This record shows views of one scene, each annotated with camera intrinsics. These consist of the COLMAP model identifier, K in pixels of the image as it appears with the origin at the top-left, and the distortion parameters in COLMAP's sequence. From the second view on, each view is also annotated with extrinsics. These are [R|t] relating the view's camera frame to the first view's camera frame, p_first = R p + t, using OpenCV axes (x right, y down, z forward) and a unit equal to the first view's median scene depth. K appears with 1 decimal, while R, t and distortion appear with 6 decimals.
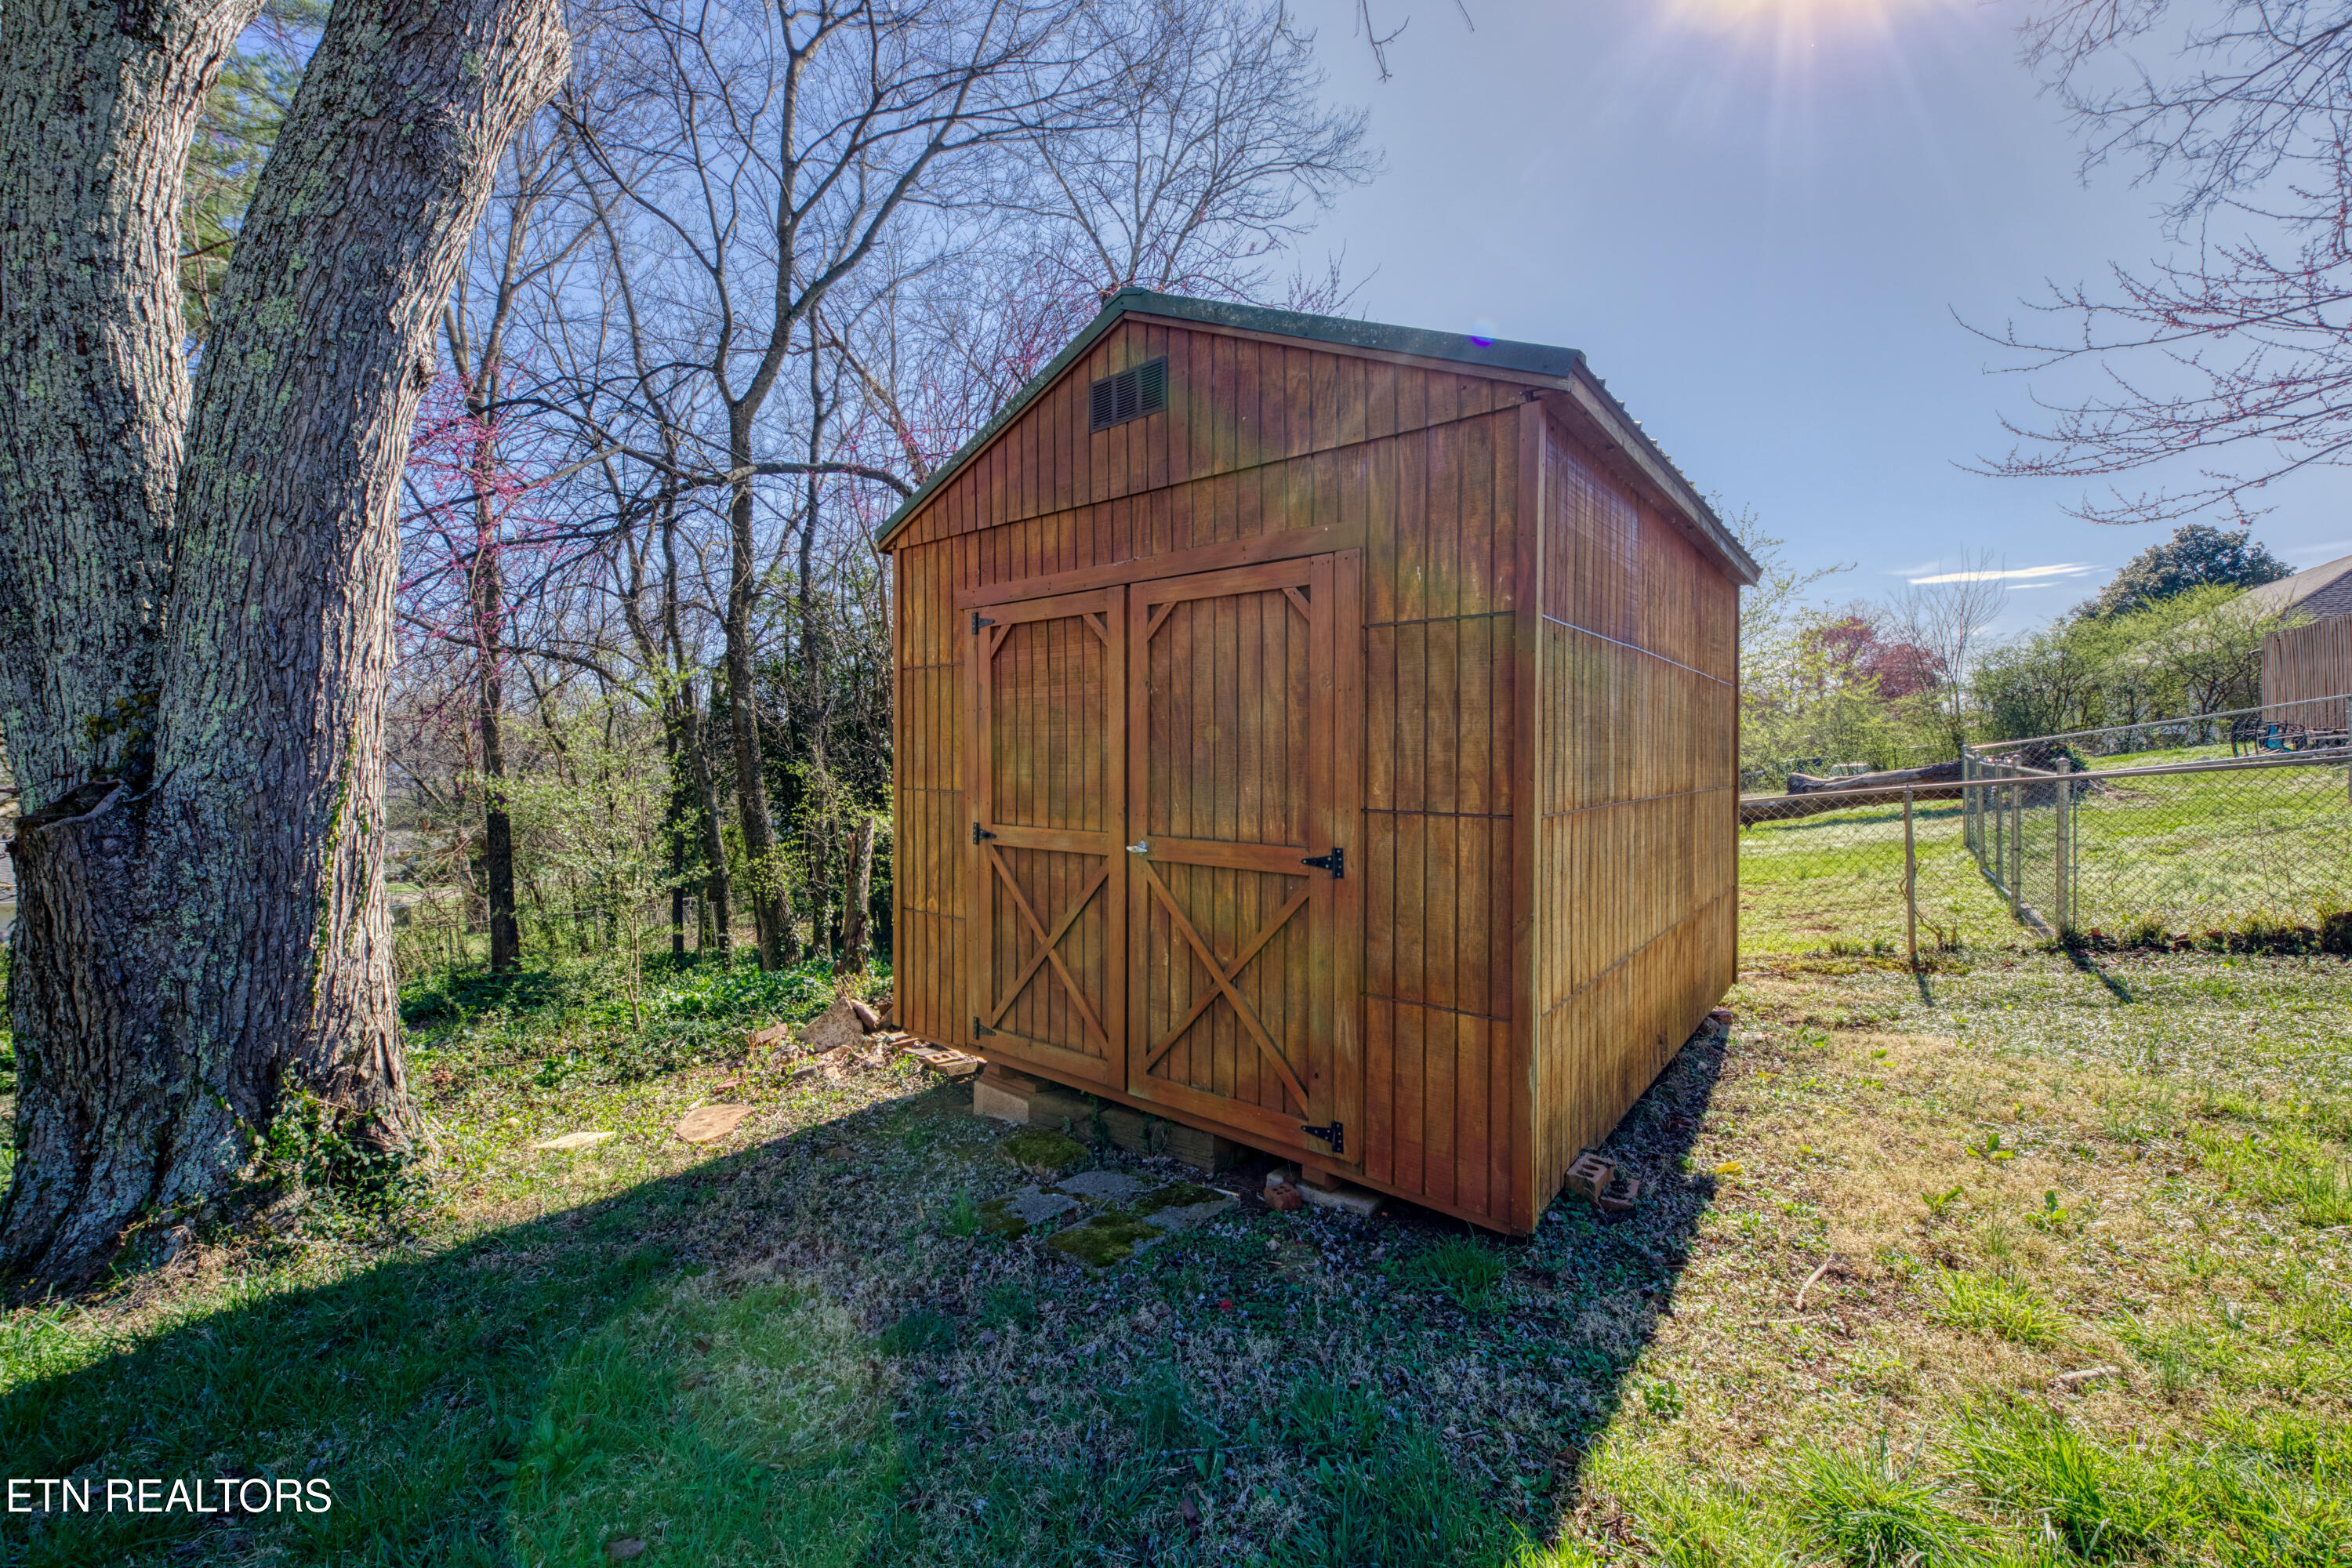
lens RADIAL K [[899.9, 0, 1171.9], [0, 899.9, 787.0], [0, 0, 1]] dist [-0.002277, -0.000749]
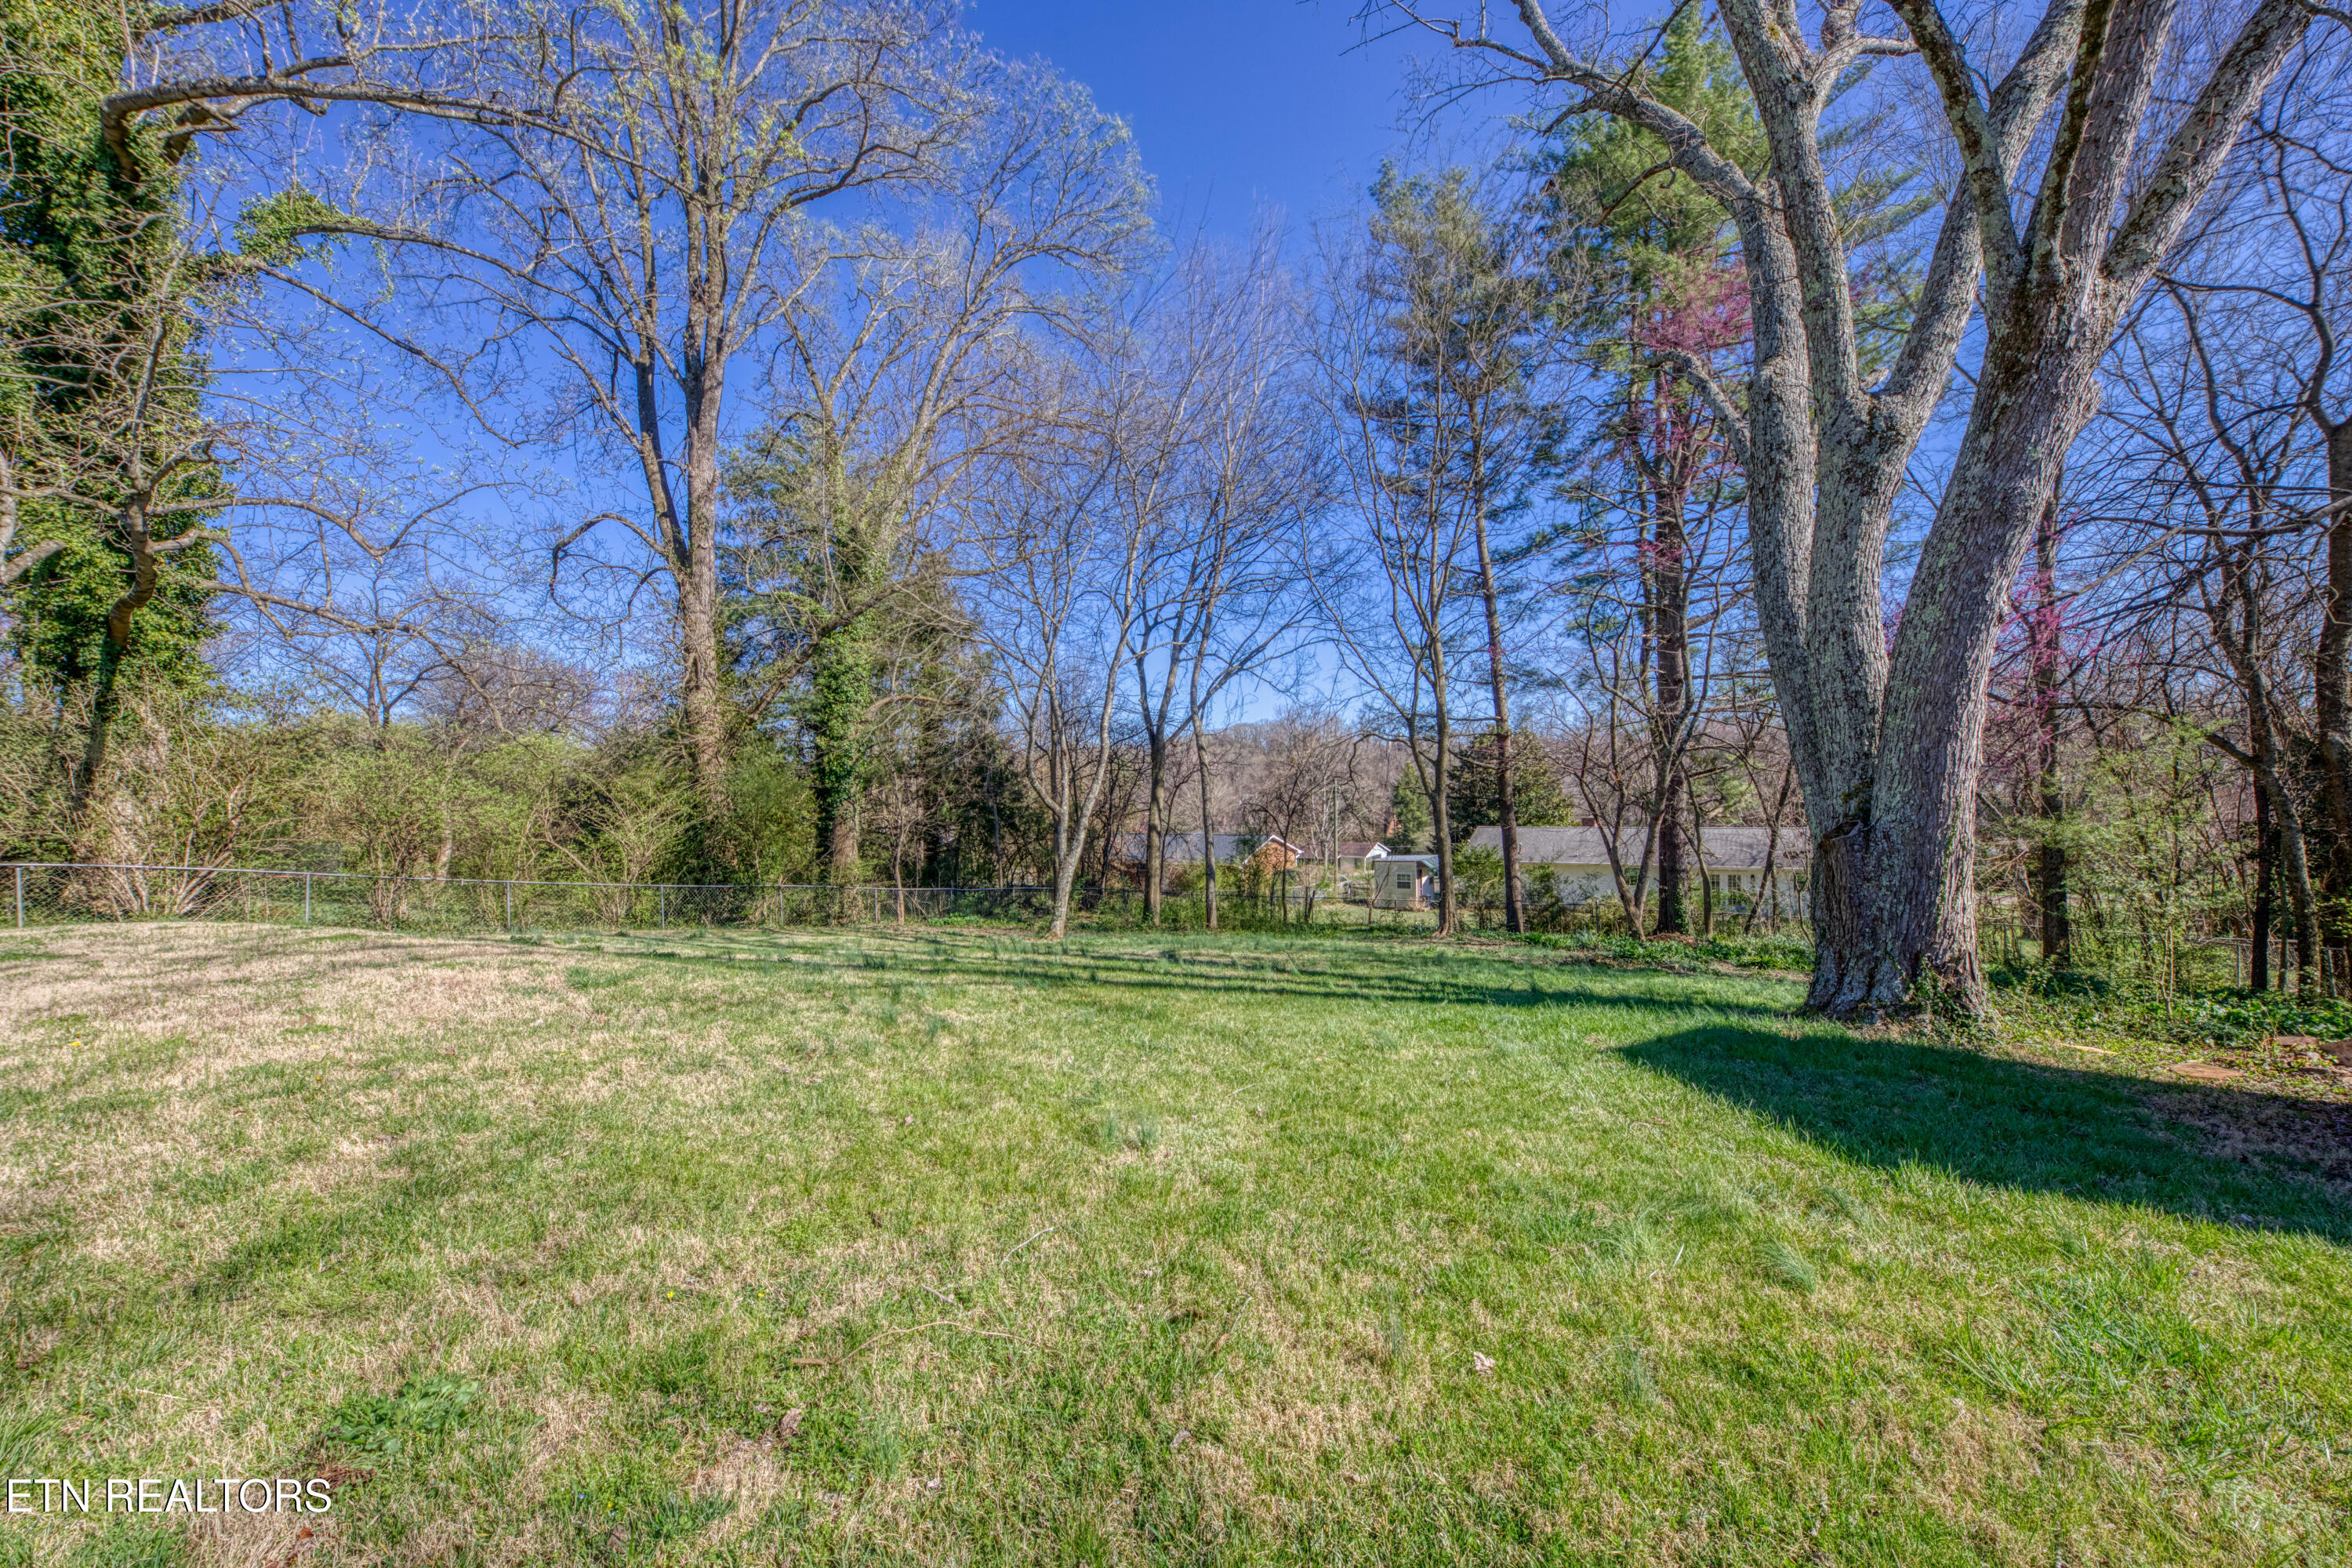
lens RADIAL K [[825.1, 0, 1168.9], [0, 825.1, 793.2], [0, 0, 1]] dist [-0.006439, -0.000365]
pose [[0.099758, 0.013516, -0.994920, 0.771547], [-0.017759, 0.999773, 0.011802, -0.069853], [0.994853, 0.016492, 0.099976, -0.987717]]
